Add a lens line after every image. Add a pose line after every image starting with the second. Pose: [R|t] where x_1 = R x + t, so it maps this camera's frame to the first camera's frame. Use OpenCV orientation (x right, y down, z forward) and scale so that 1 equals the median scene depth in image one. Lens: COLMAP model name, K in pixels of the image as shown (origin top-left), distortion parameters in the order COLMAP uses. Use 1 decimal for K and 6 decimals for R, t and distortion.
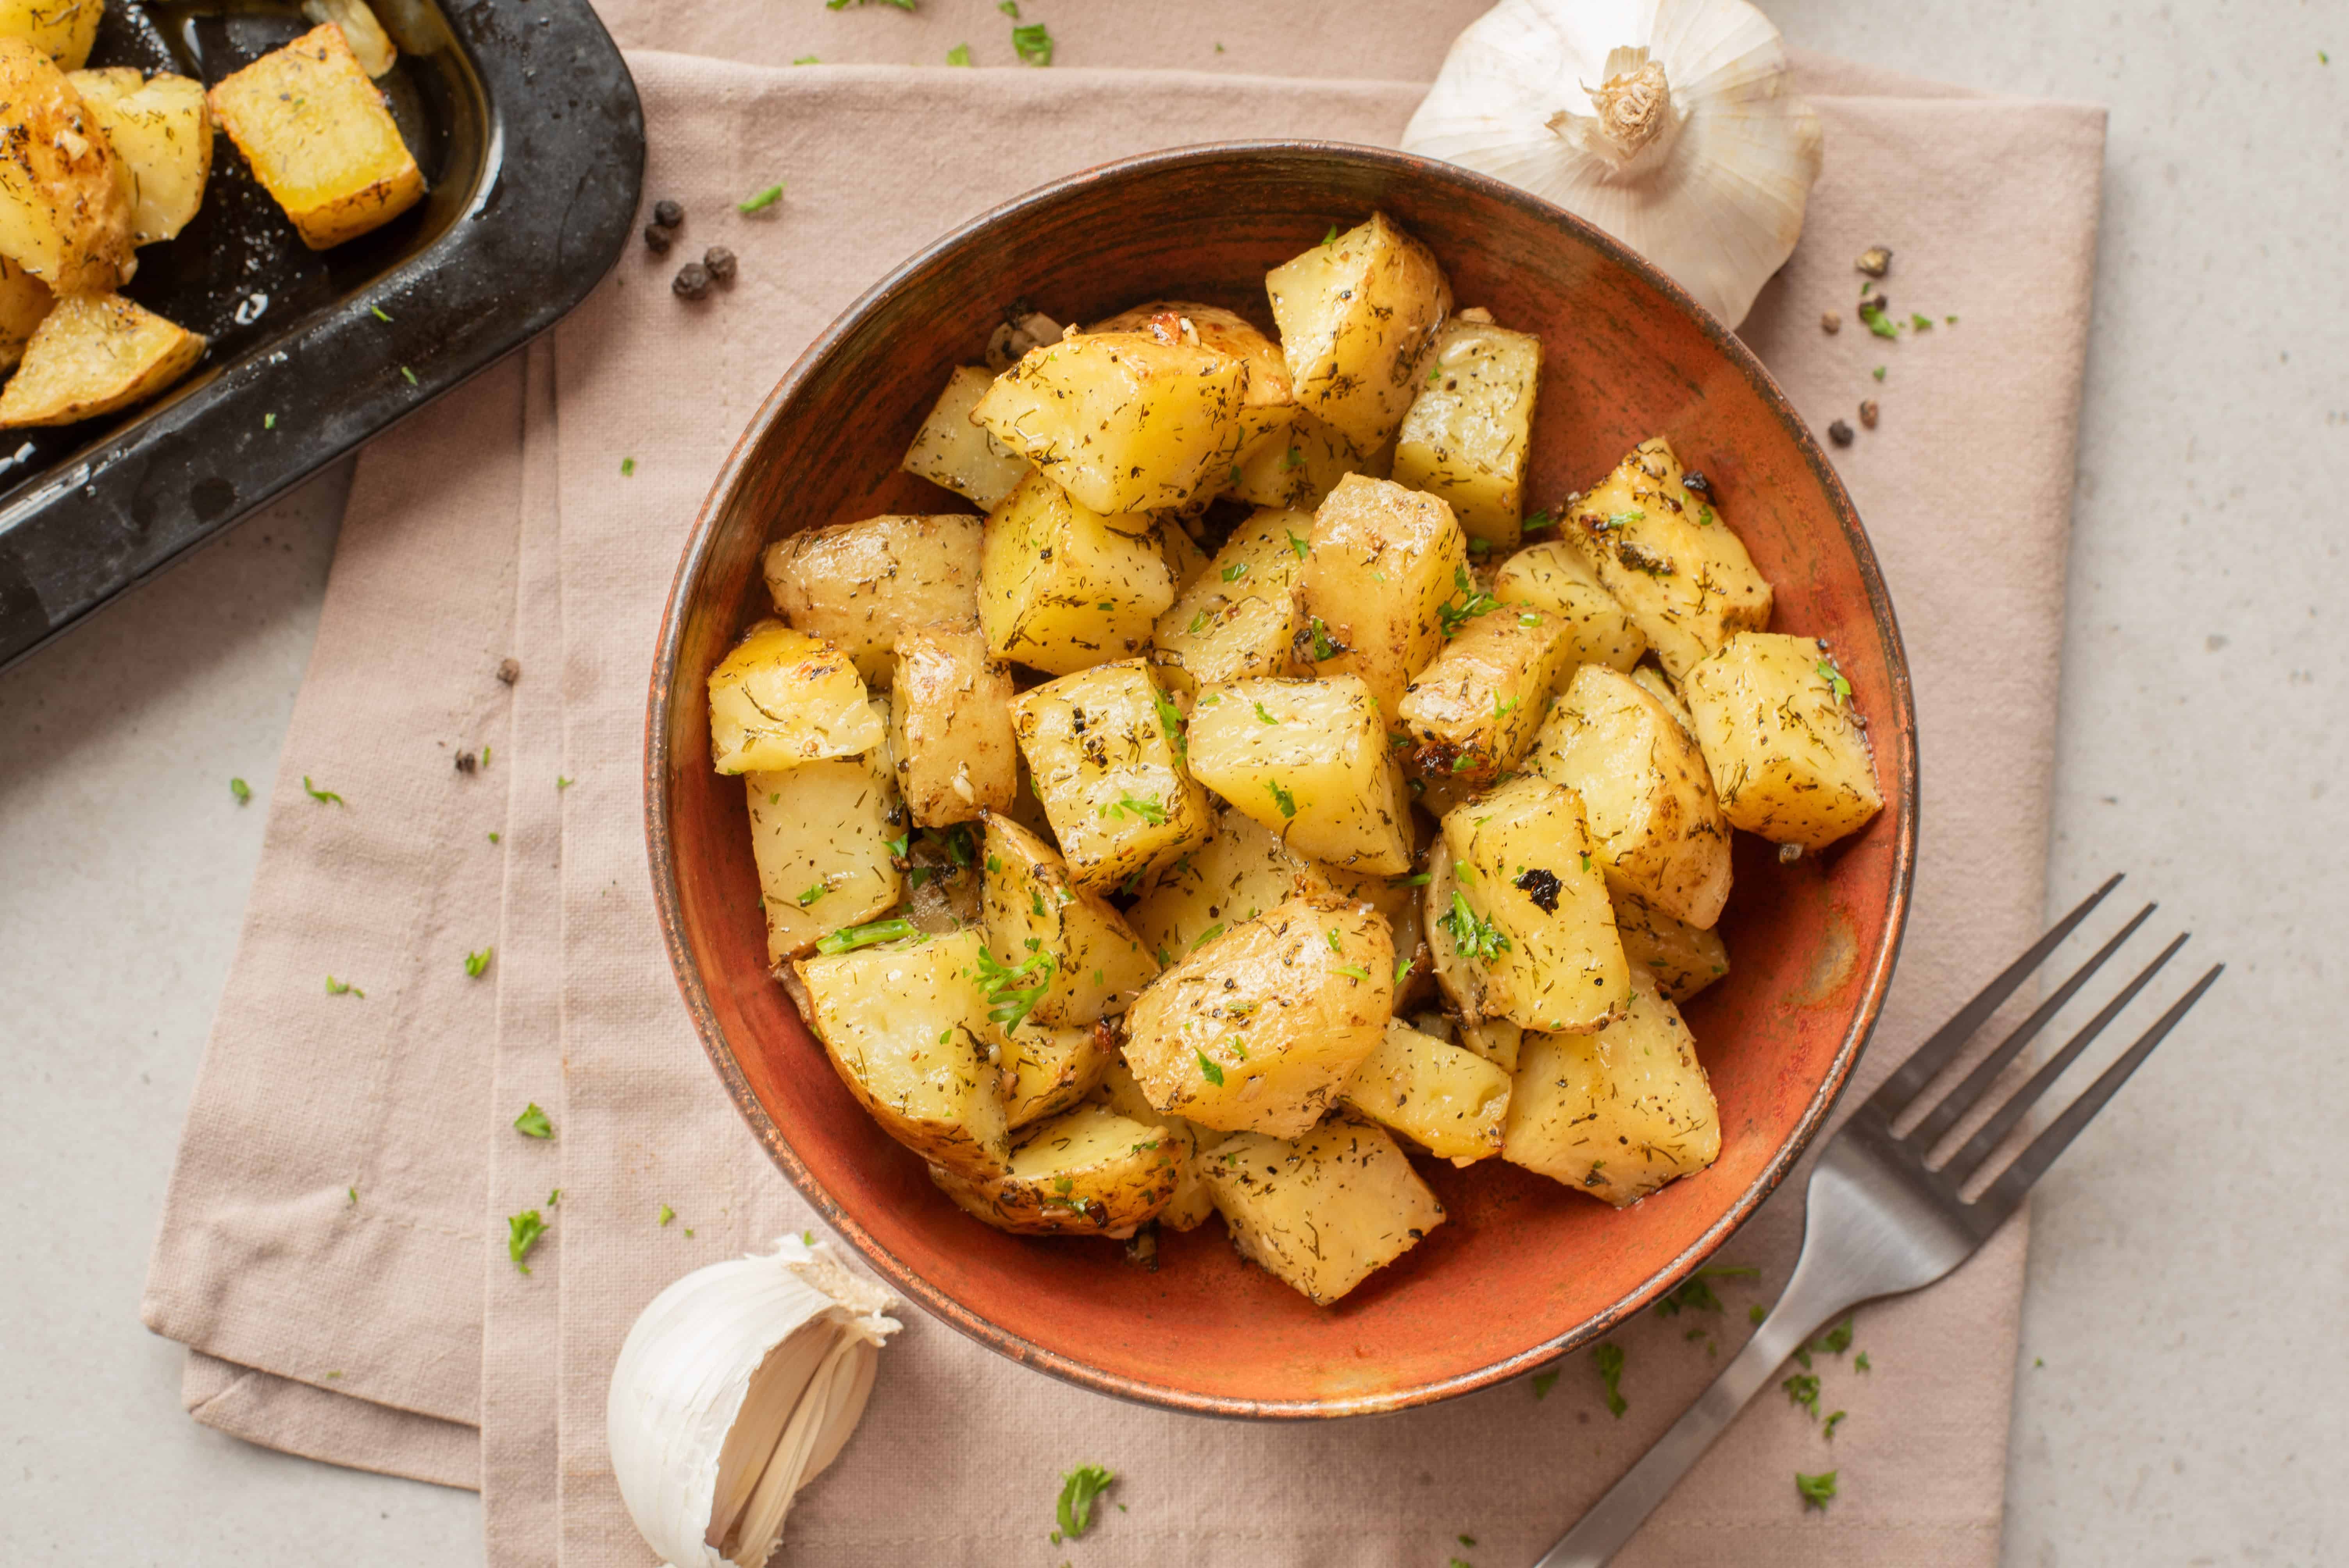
lens RADIAL K [[3699.9, 0, 1174.5], [0, 3699.9, 784.0], [0, 0, 1]] dist [-0.167097, 0.102591]
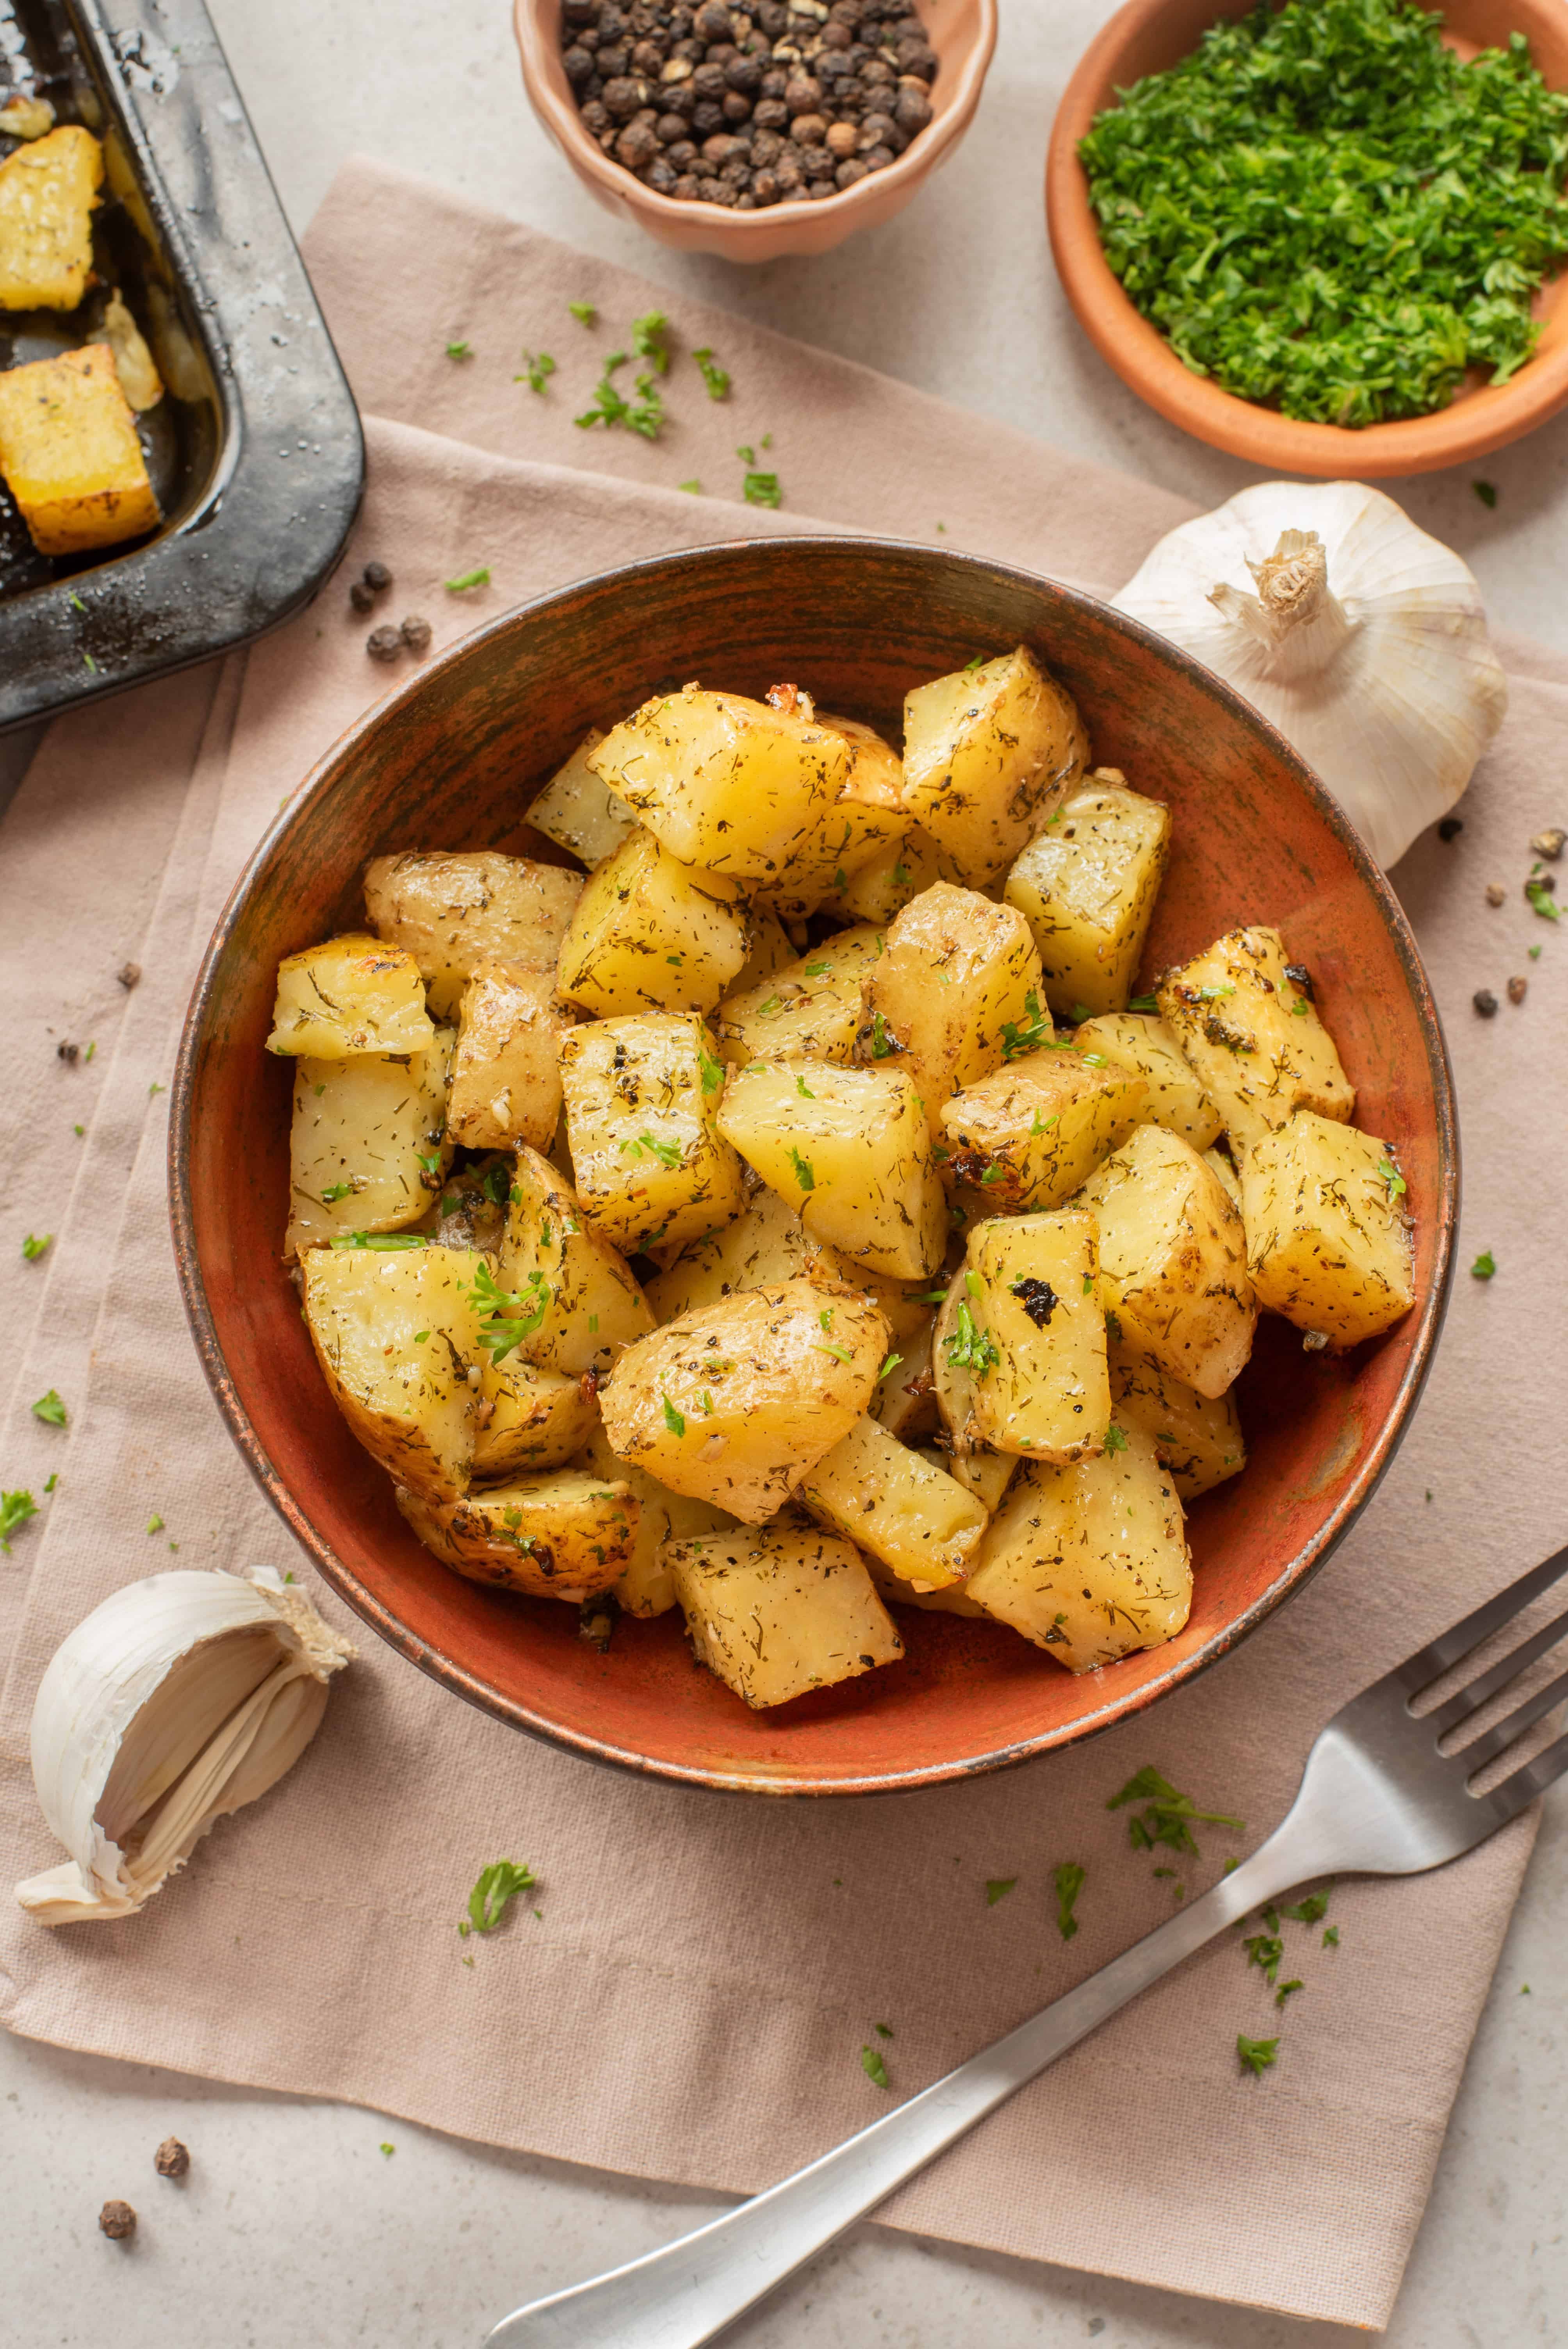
lens RADIAL K [[3699.9, 0, 784.0], [0, 3699.9, 1174.5], [0, 0, 1]] dist [-0.167097, 0.102591]
pose [[0.975805, 0.184262, -0.117696, 0.136807], [-0.200272, 0.969246, -0.143012, 0.143313], [0.087725, 0.163123, 0.982698, 0.023060]]
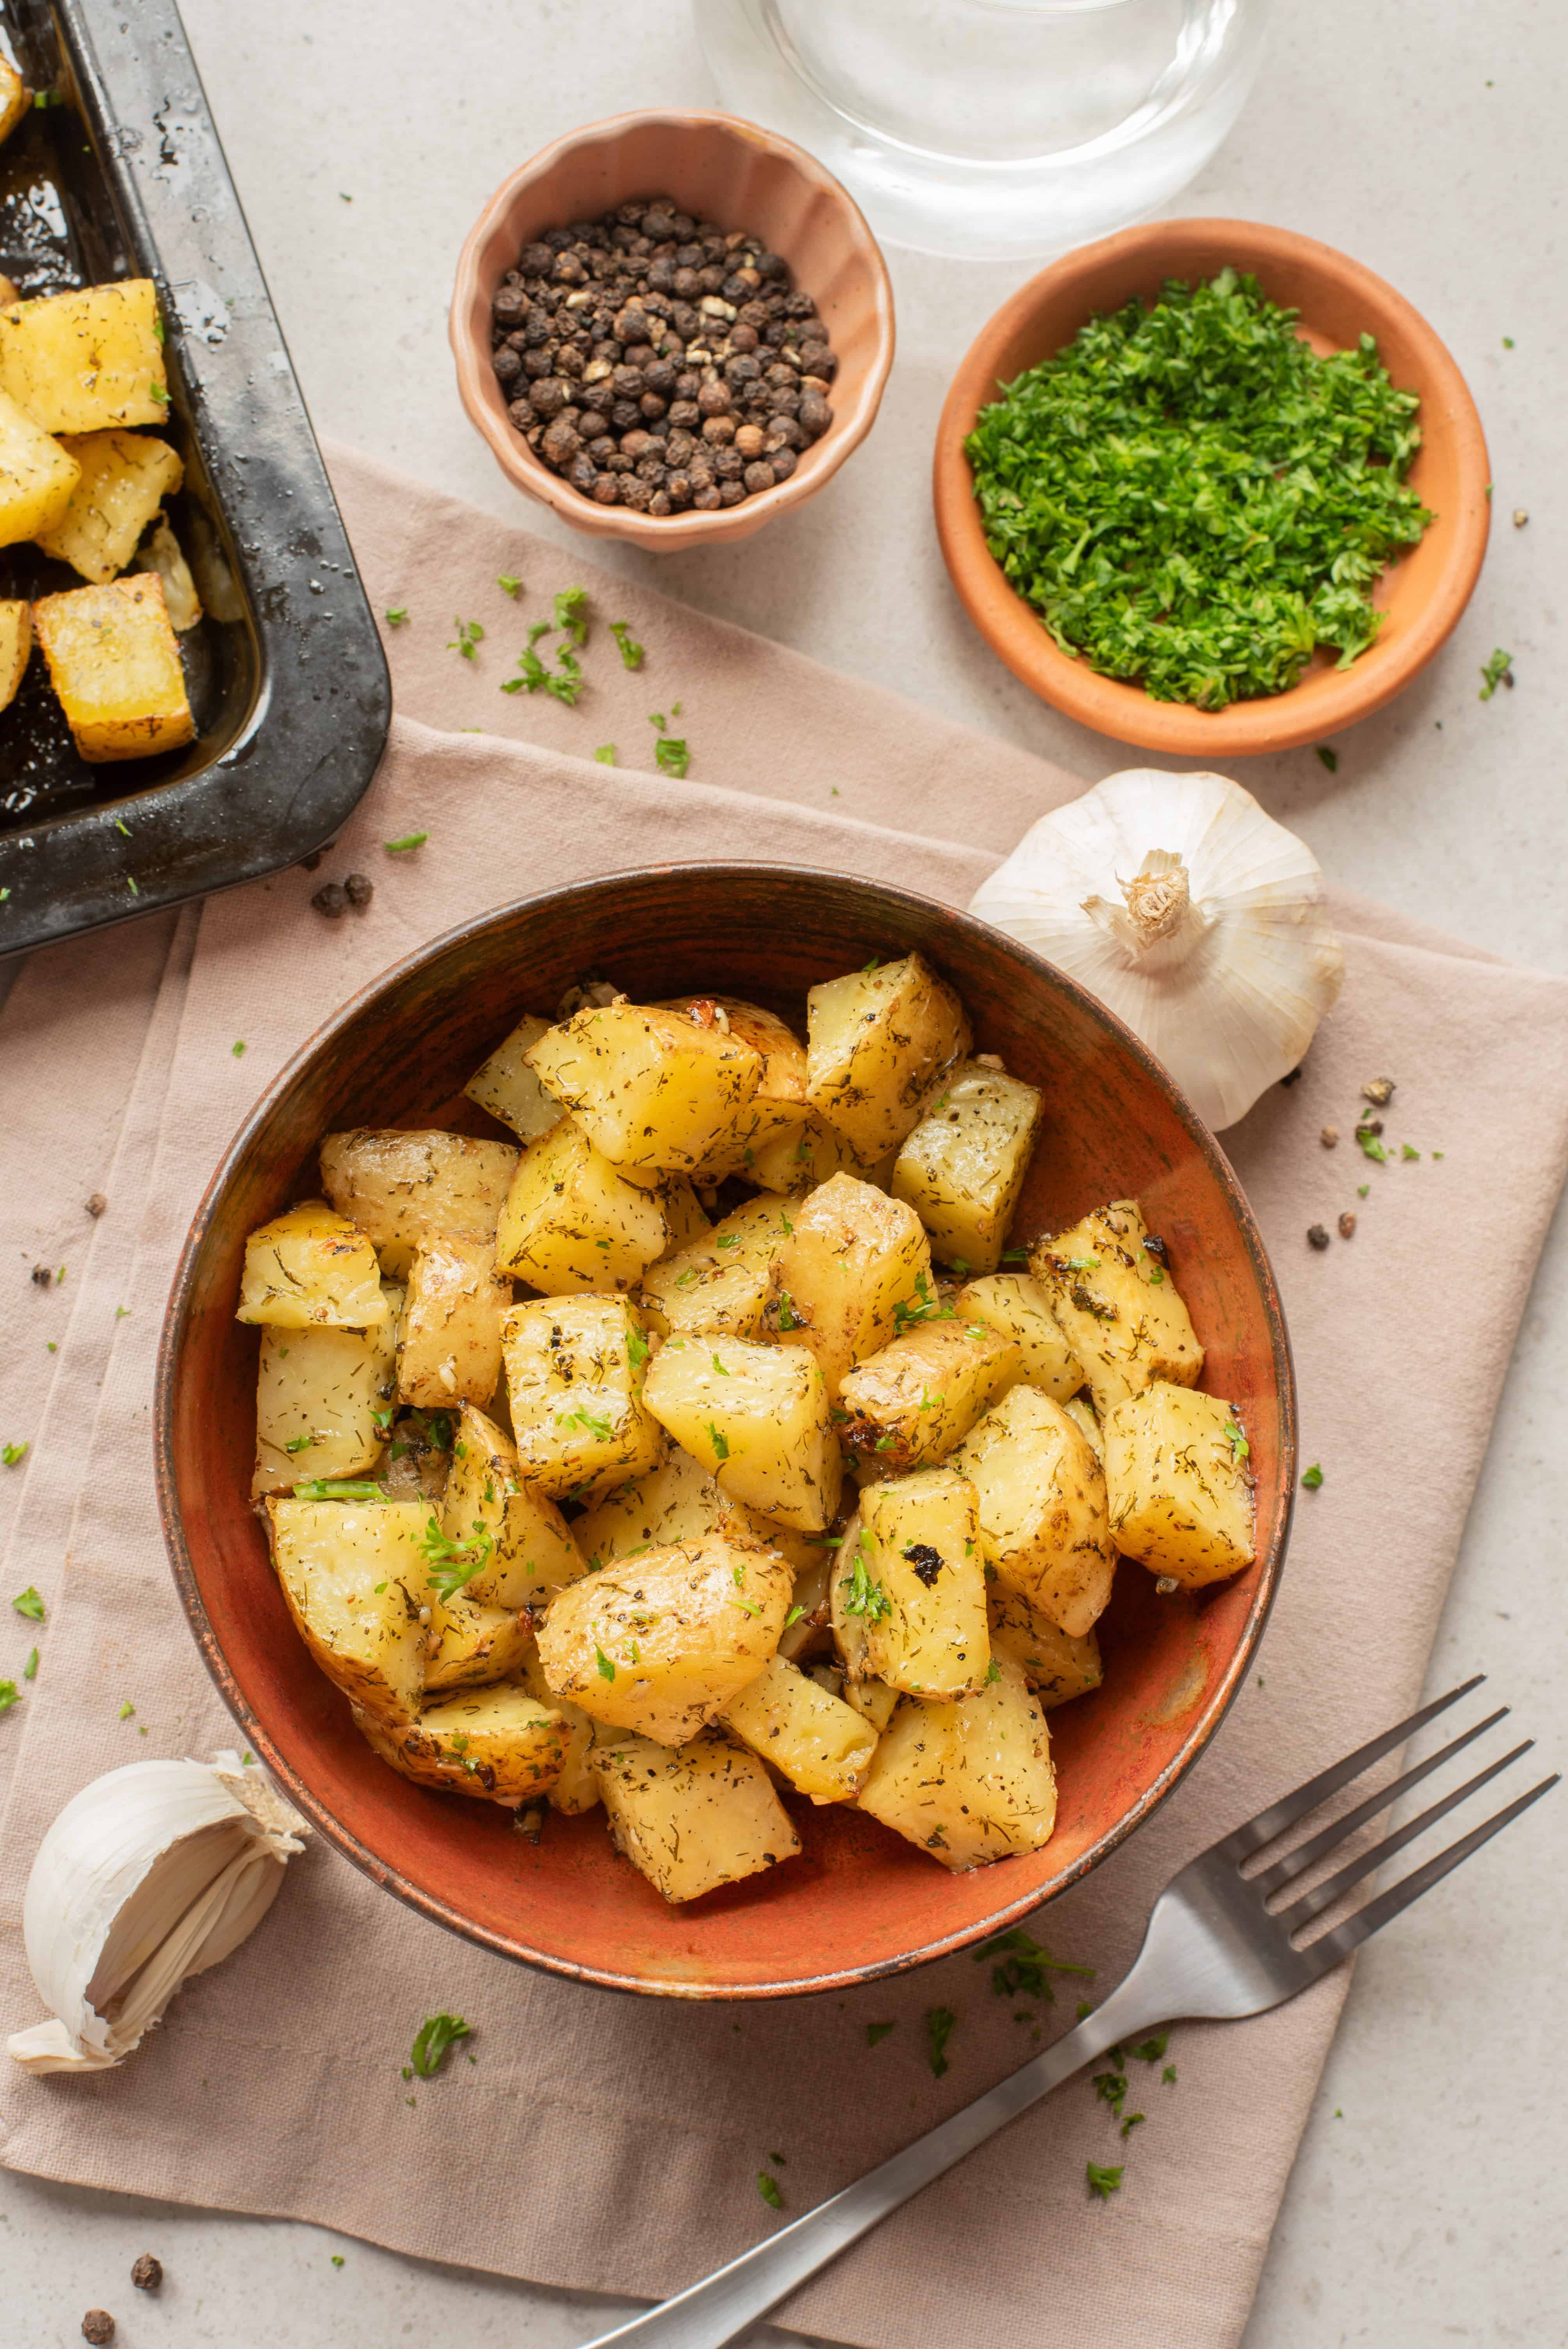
lens RADIAL K [[3650.8, 0, 784.0], [0, 3650.8, 1174.5], [0, 0, 1]] dist [-0.151272, 0.035741]
pose [[0.978899, 0.196712, -0.055322, 0.090821], [-0.201380, 0.974614, -0.097842, 0.028374], [0.034671, 0.106918, 0.993663, -0.103360]]
